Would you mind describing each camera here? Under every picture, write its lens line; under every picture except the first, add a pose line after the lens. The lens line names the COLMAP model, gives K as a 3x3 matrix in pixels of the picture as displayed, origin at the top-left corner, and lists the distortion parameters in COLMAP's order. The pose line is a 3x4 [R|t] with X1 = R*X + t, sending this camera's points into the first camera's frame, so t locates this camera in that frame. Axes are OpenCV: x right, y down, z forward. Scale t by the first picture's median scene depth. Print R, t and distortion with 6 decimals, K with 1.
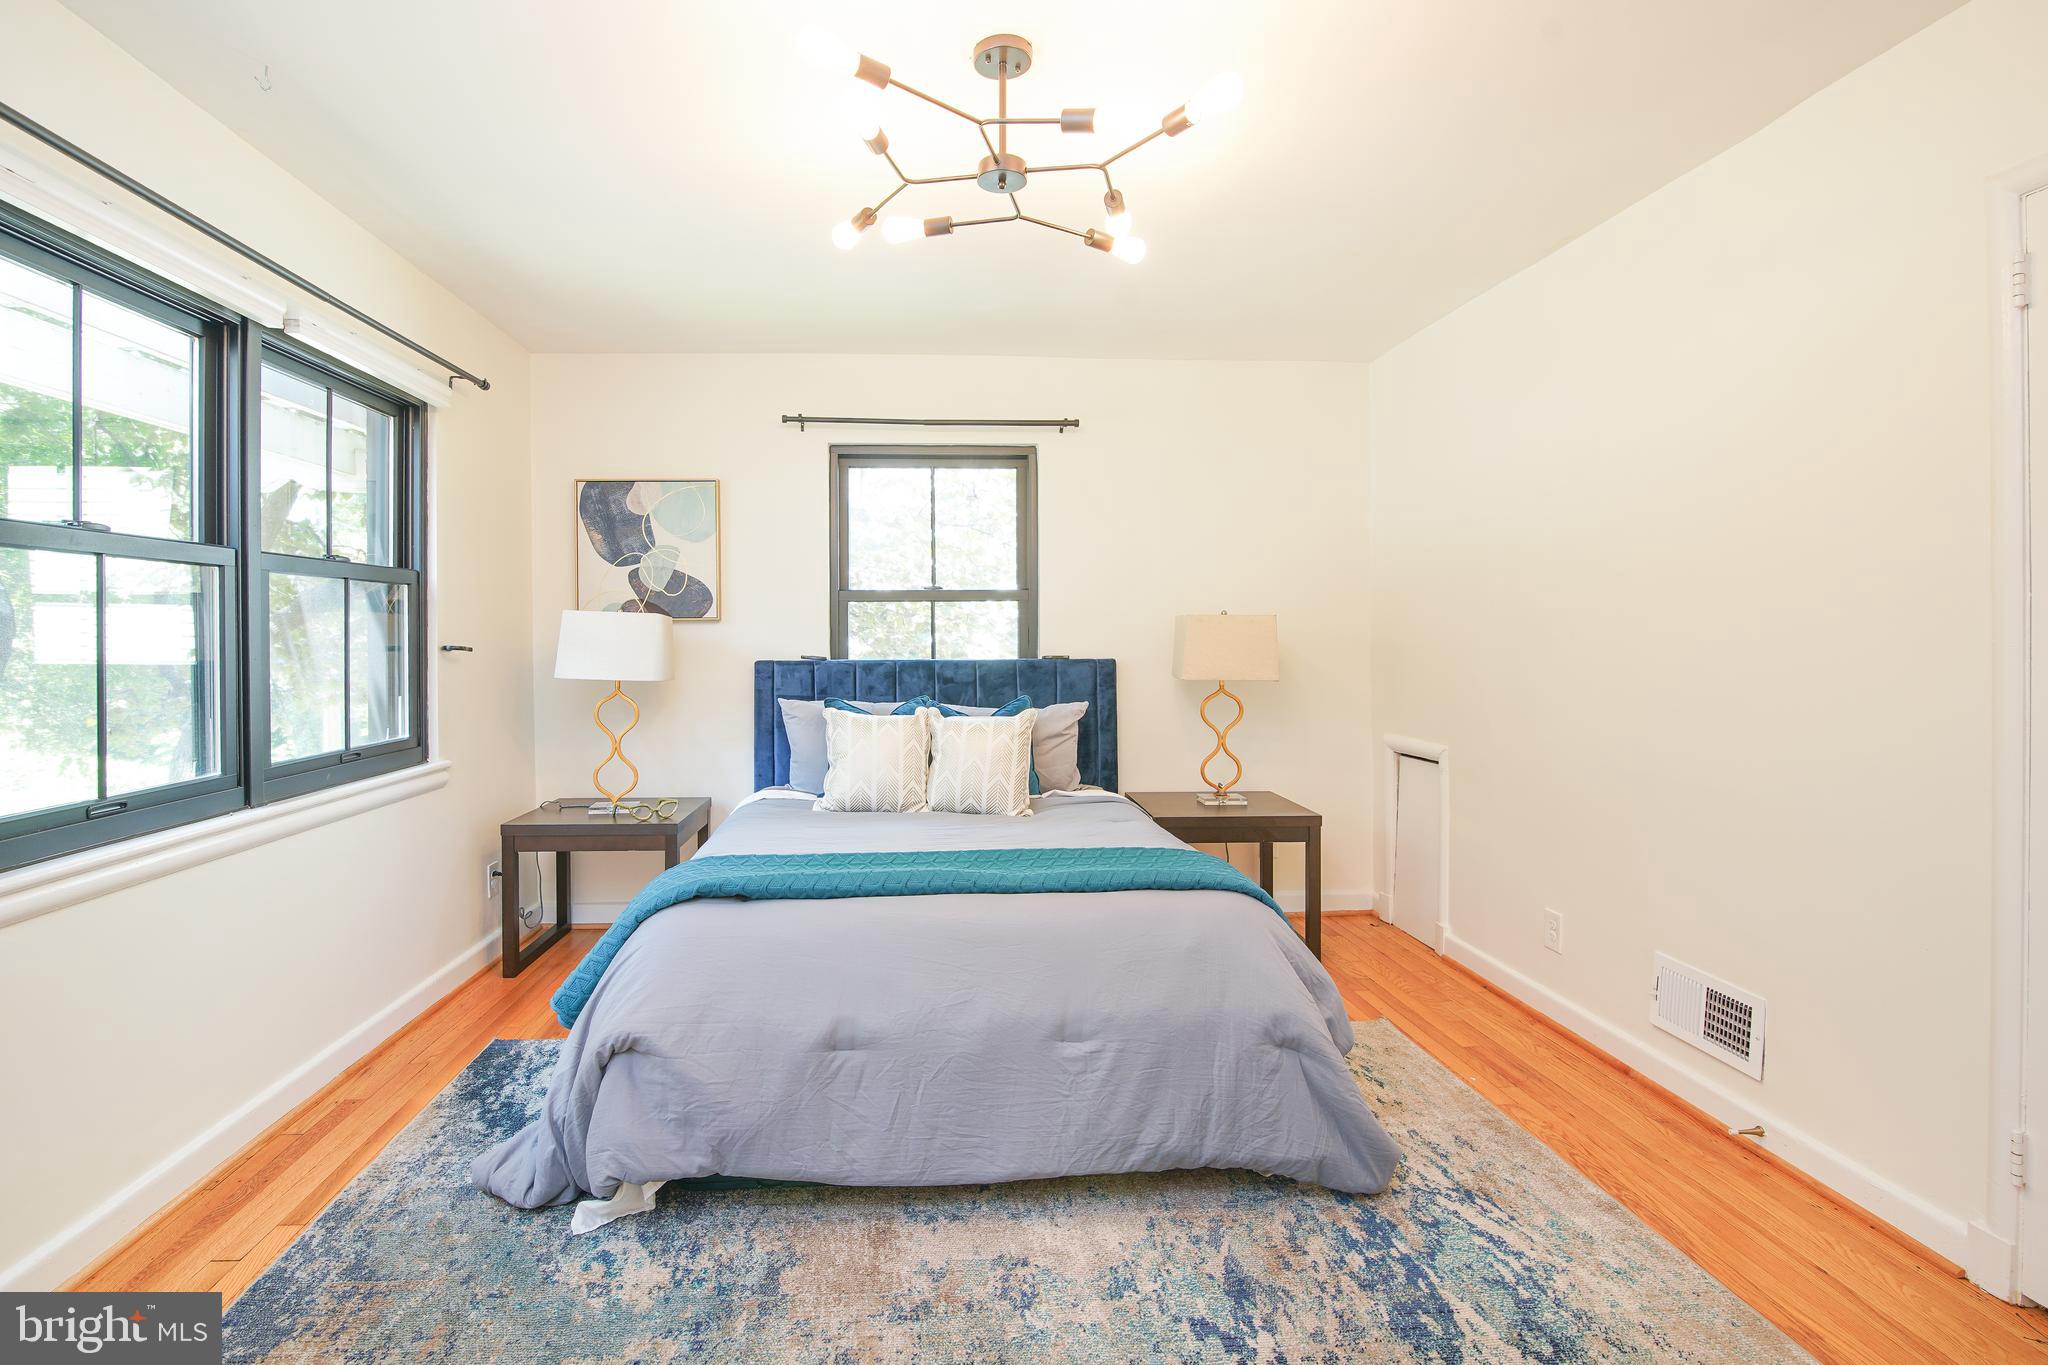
lens RADIAL K [[982.9, 0, 986.2], [0, 982.9, 635.7], [0, 0, 1]] dist [-0.017127, 0.001302]
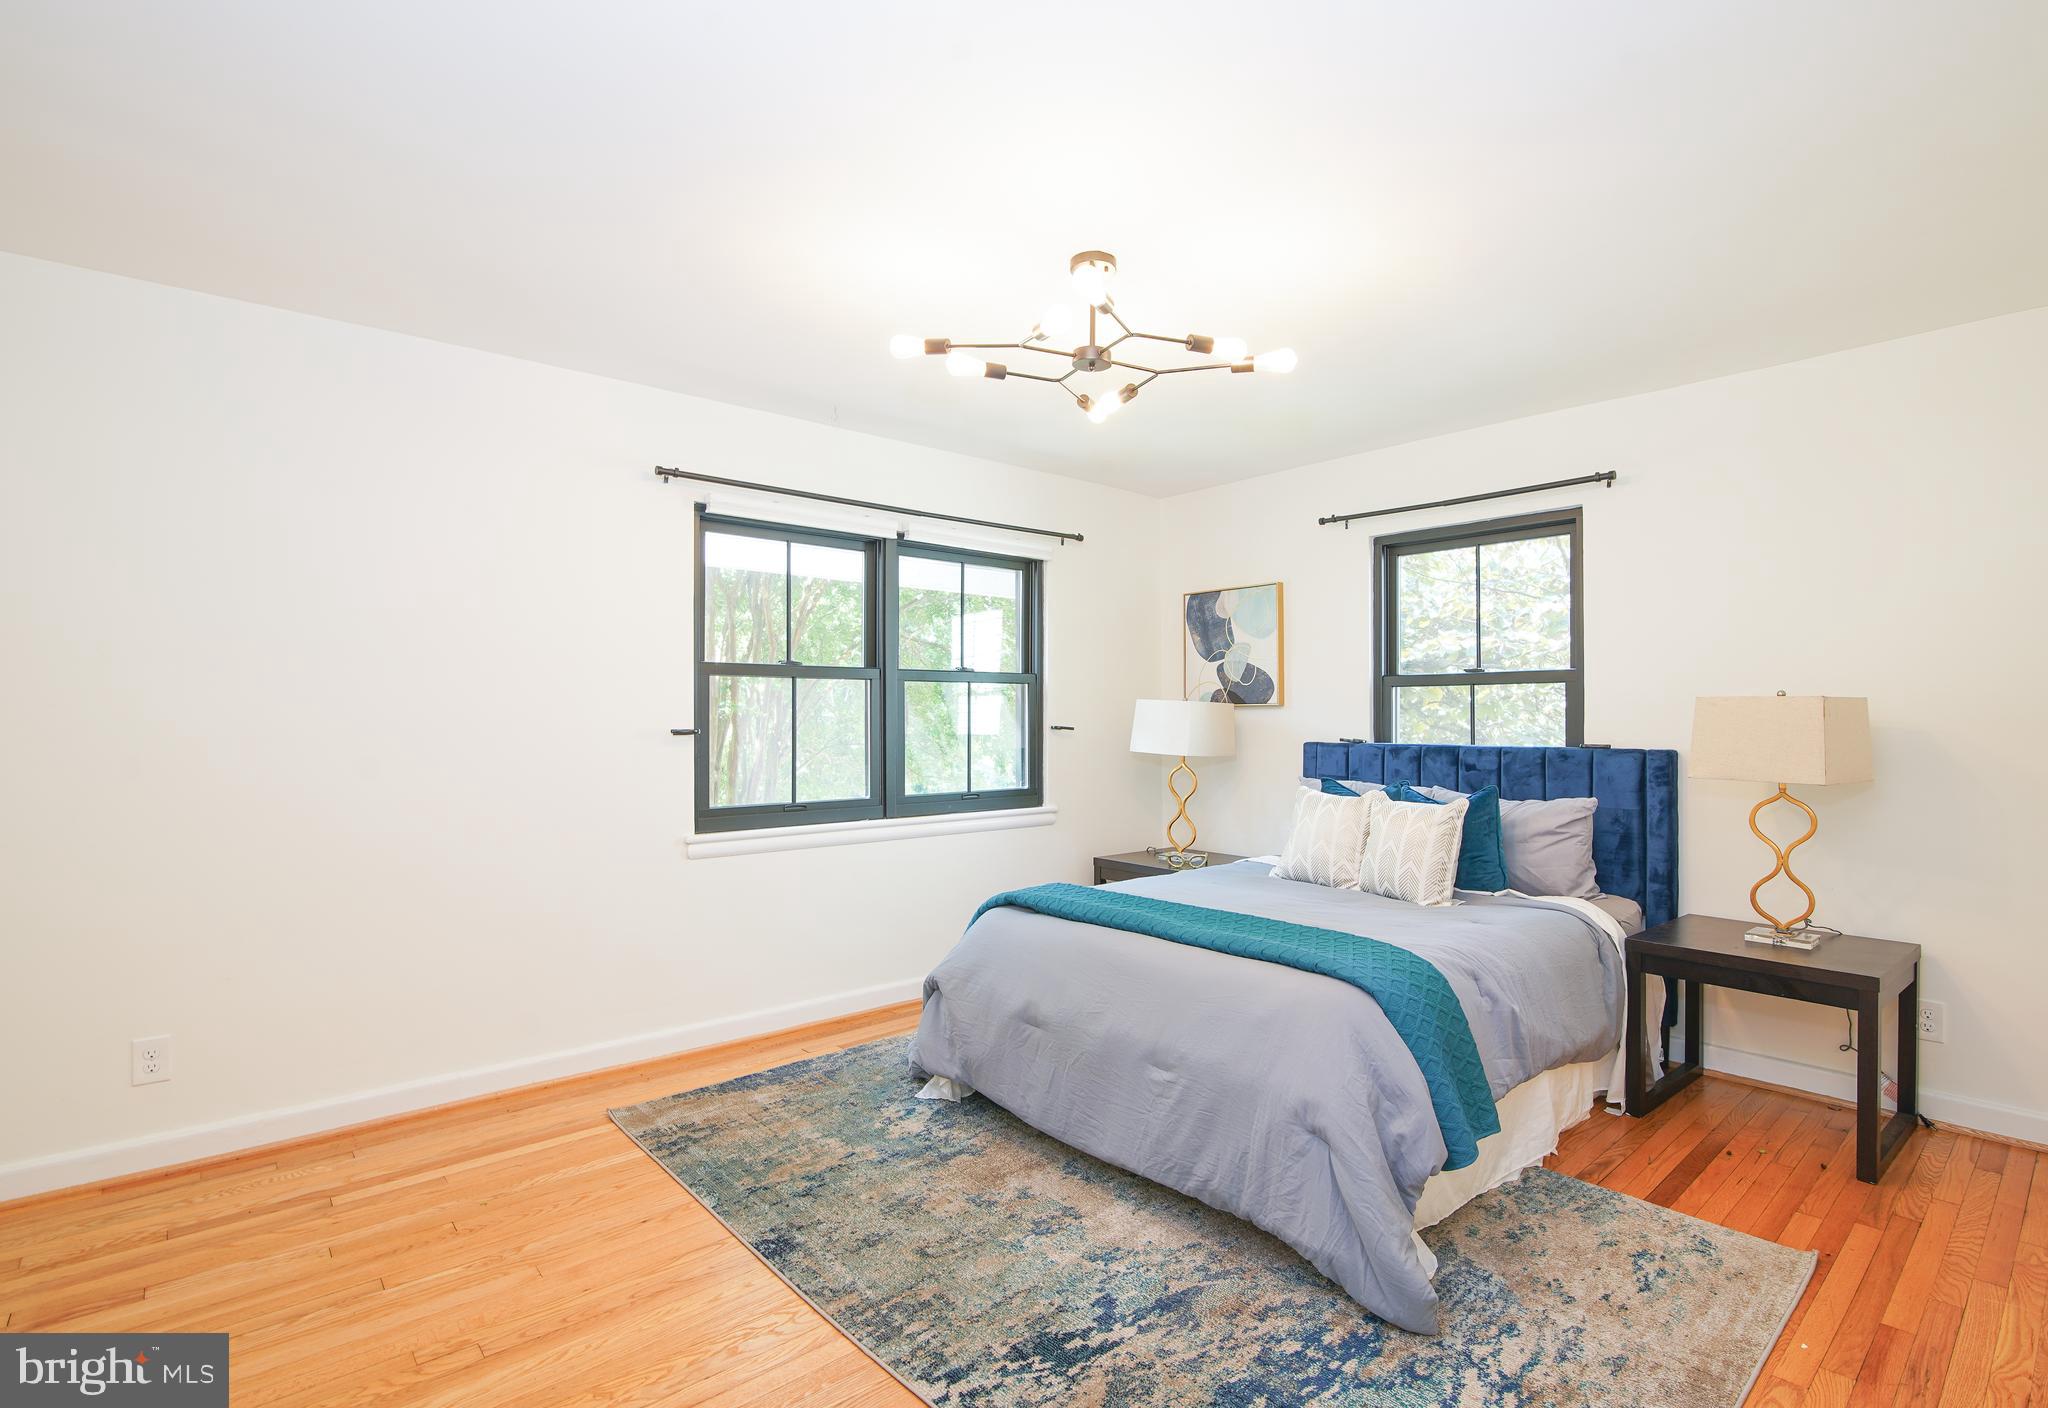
lens RADIAL K [[972.2, 0, 1033.7], [0, 972.2, 712.2], [0, 0, 1]] dist [-0.013873, 0.000232]
pose [[0.624623, 0.000422, -0.780927, 0.556073], [-0.001995, 0.999997, -0.001056, -0.008164], [0.780924, 0.002217, 0.624622, 0.092866]]
